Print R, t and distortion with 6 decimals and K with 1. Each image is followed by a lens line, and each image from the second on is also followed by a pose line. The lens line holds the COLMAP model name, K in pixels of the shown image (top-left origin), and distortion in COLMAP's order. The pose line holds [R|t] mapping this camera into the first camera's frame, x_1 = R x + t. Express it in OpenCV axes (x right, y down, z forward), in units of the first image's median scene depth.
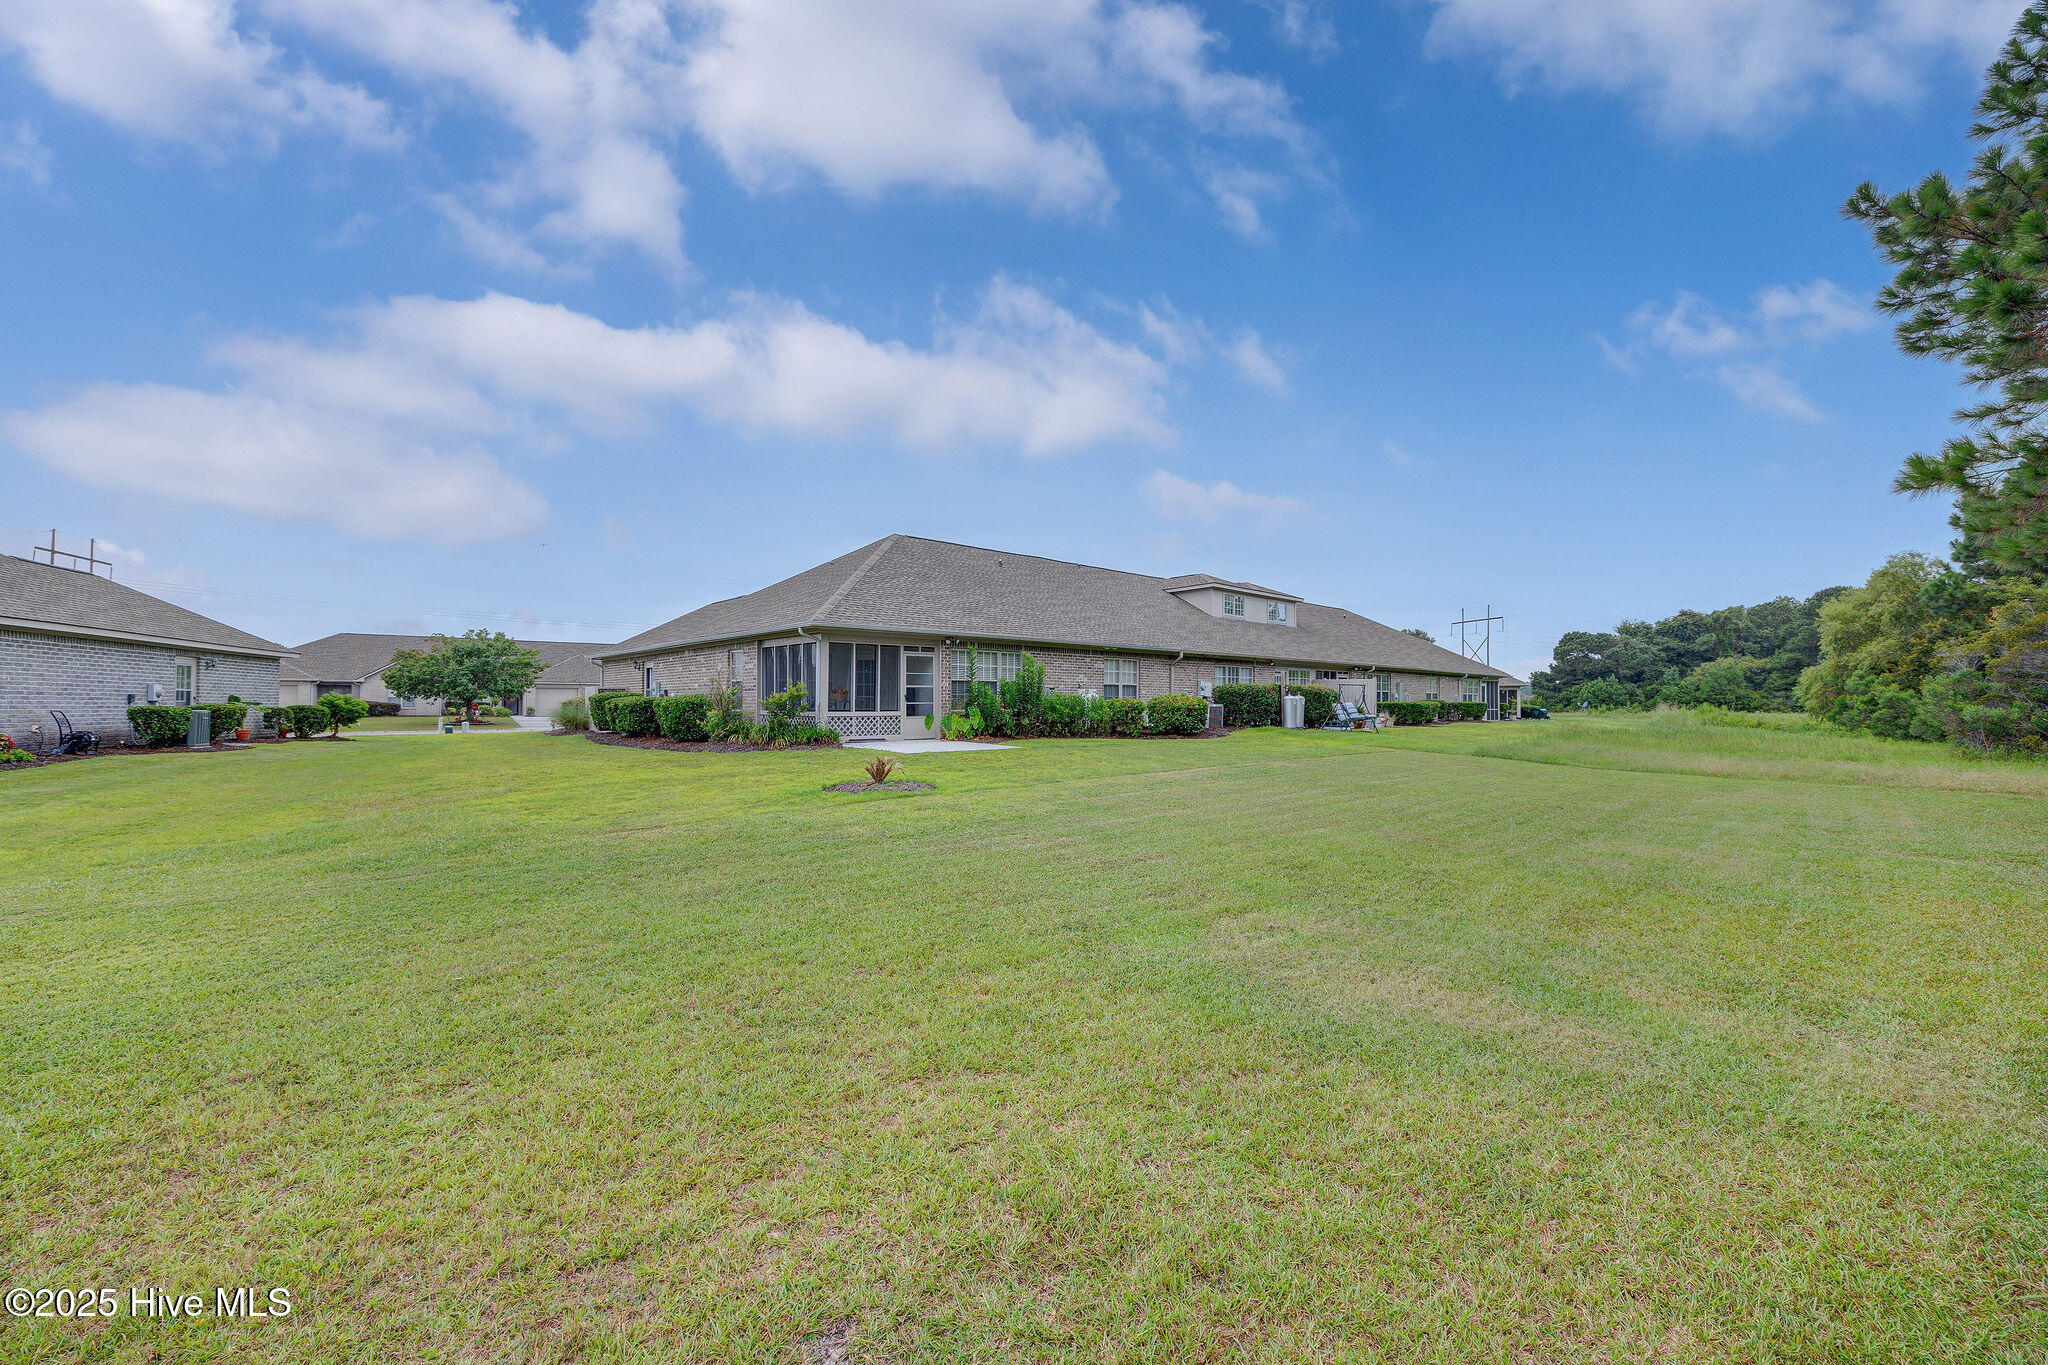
lens RADIAL K [[825.4, 0, 1035.1], [0, 825.4, 696.4], [0, 0, 1]] dist [-0.000787, -0.000268]
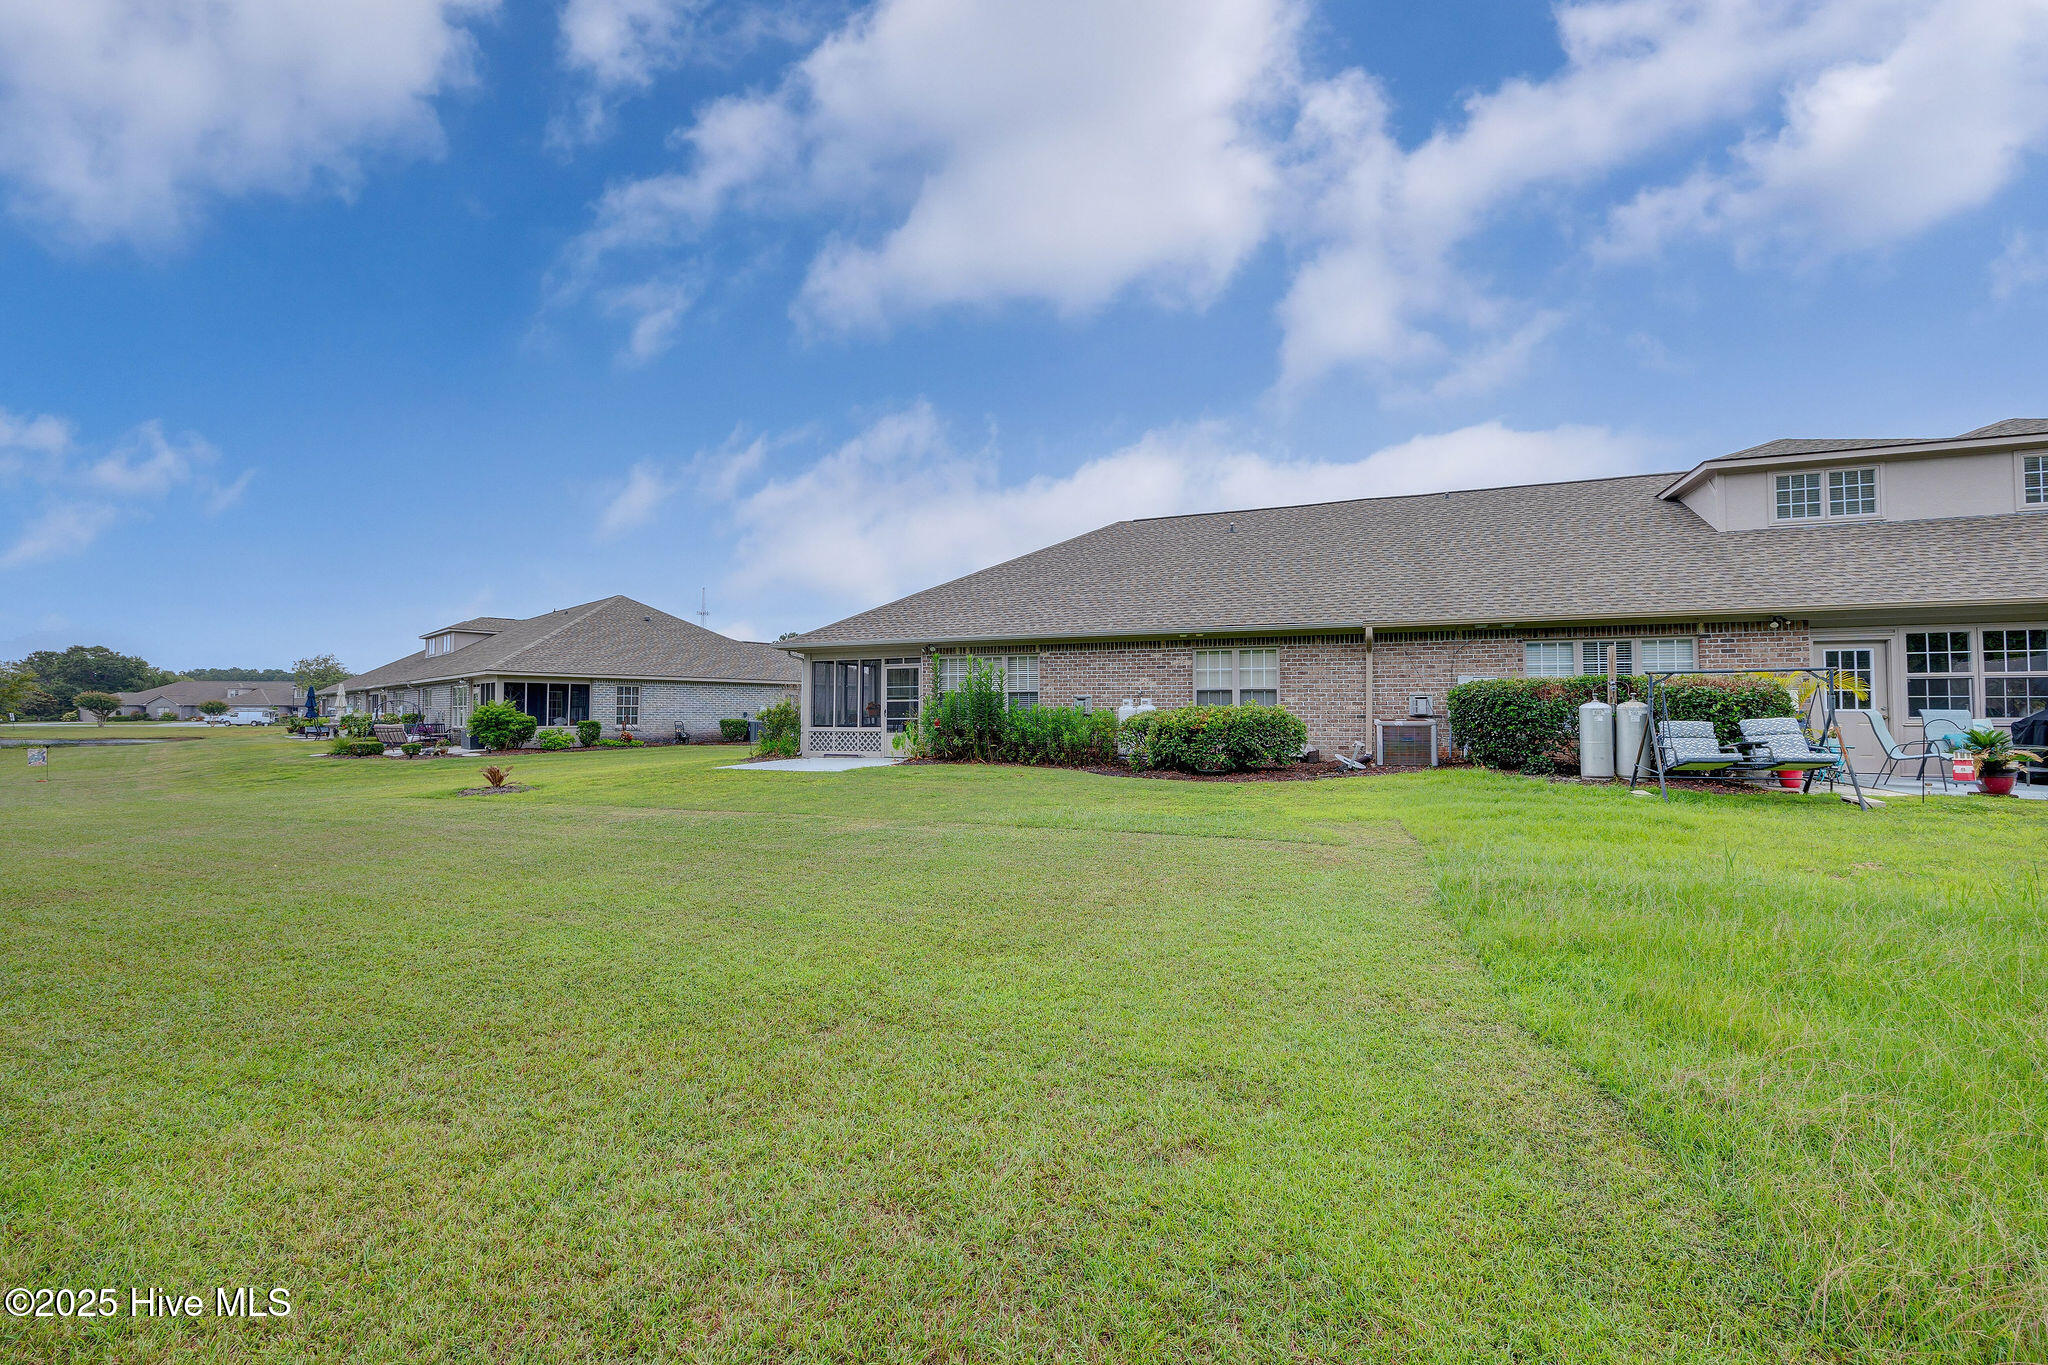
lens RADIAL K [[825.4, 0, 1035.1], [0, 825.4, 696.4], [0, 0, 1]] dist [-0.000787, -0.000268]
pose [[0.433062, -0.020704, -0.901126, 0.760718], [0.009805, 0.999785, -0.018258, 0.001511], [0.901311, -0.000928, 0.433172, 0.729264]]
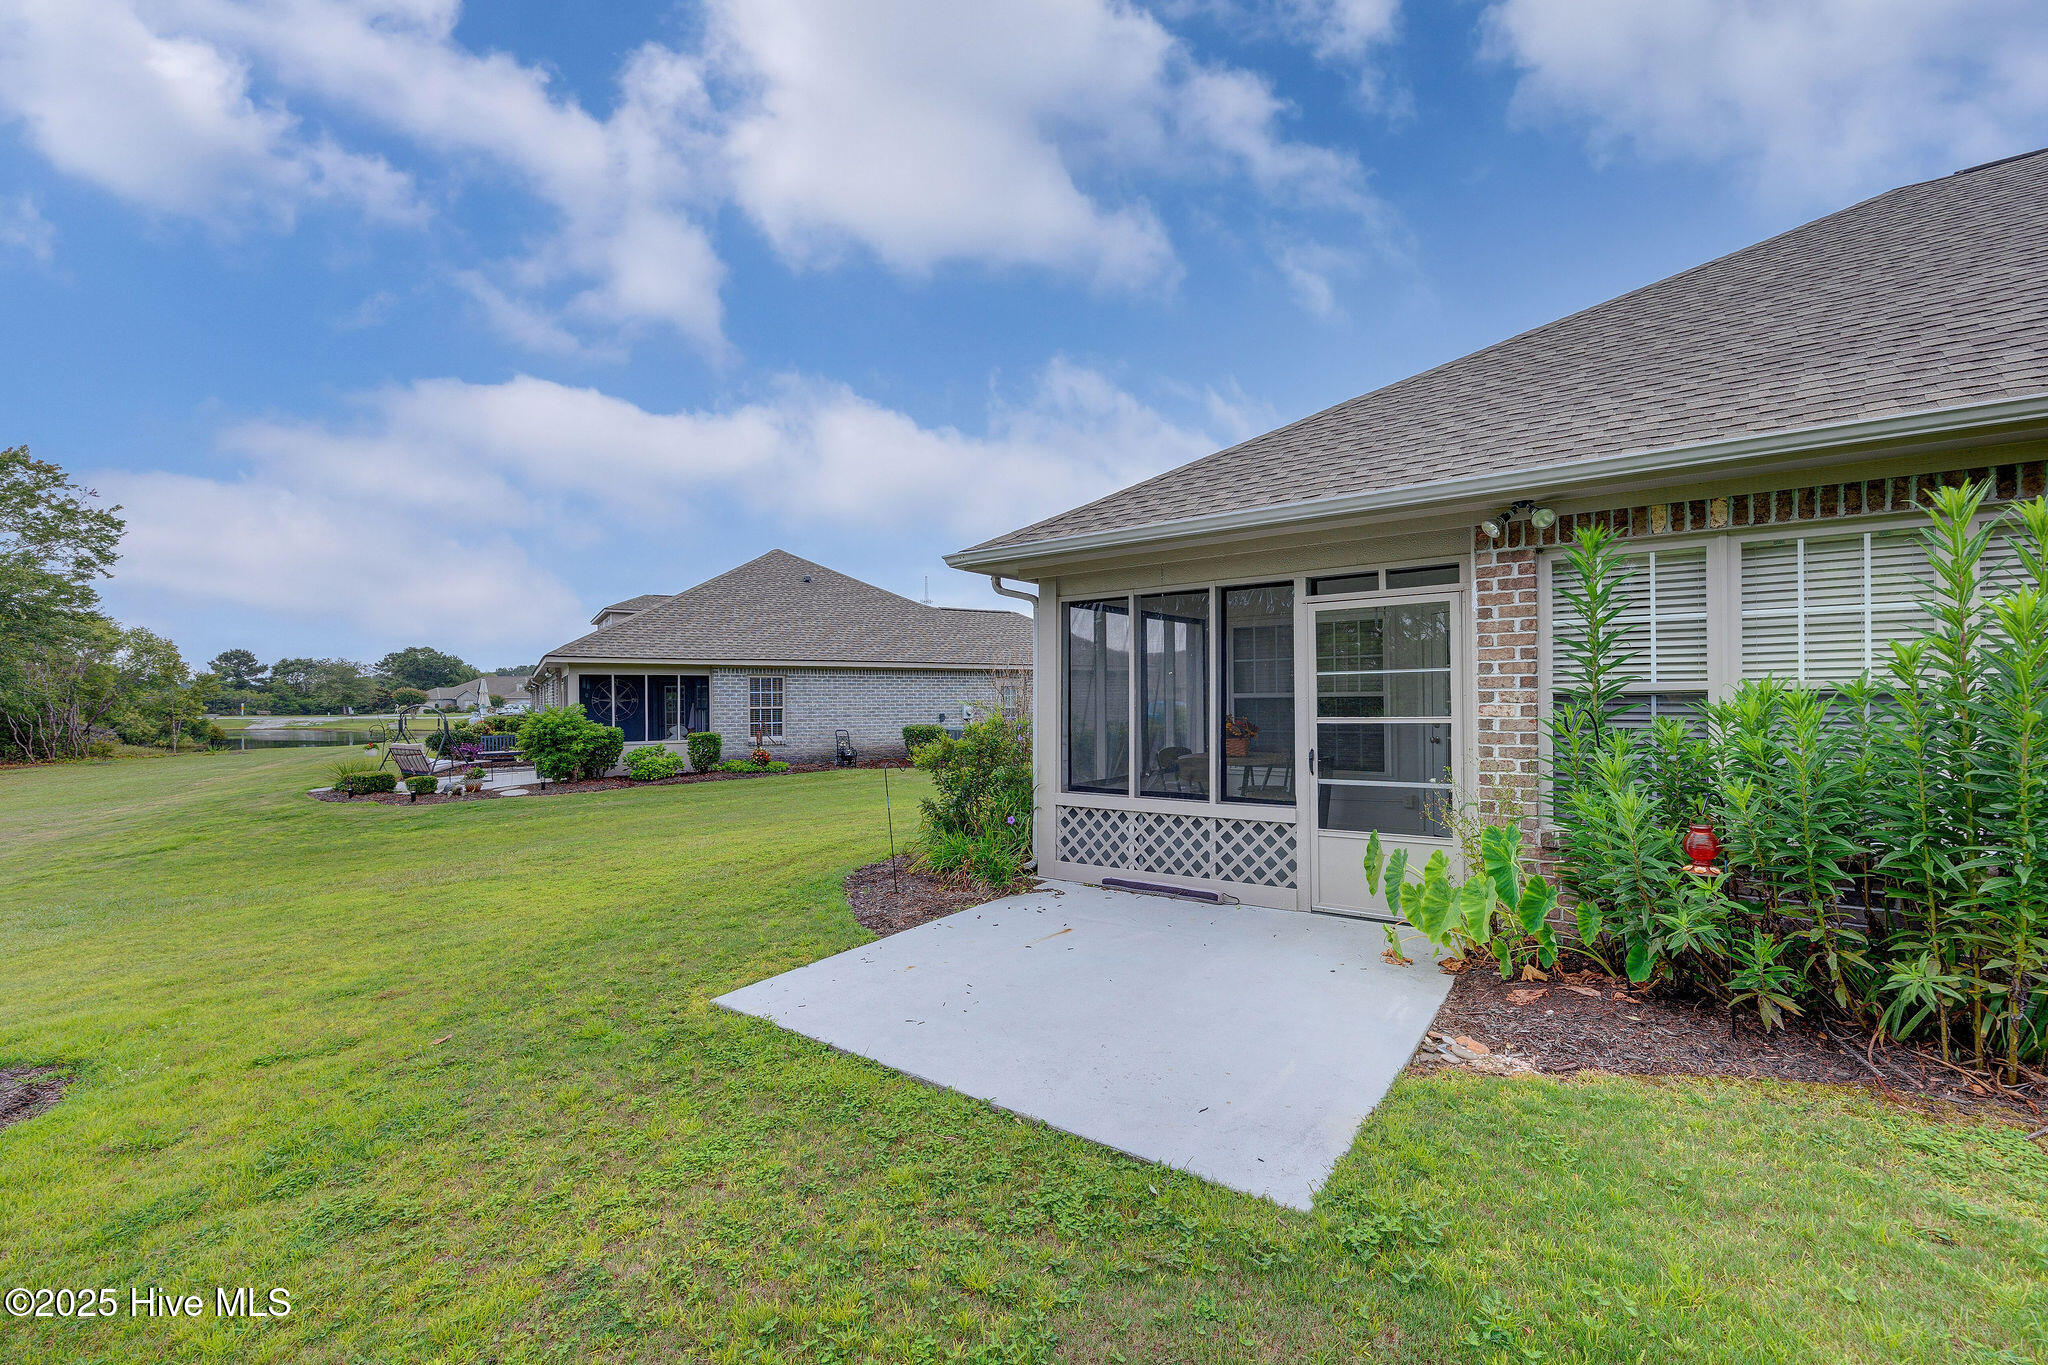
lens RADIAL K [[825.4, 0, 1035.1], [0, 825.4, 696.4], [0, 0, 1]] dist [-0.000787, -0.000268]
pose [[0.189302, -0.004576, -0.981908, 0.098265], [0.020762, 0.999784, -0.000657, -0.021860], [0.981699, -0.020262, 0.189356, 0.838750]]
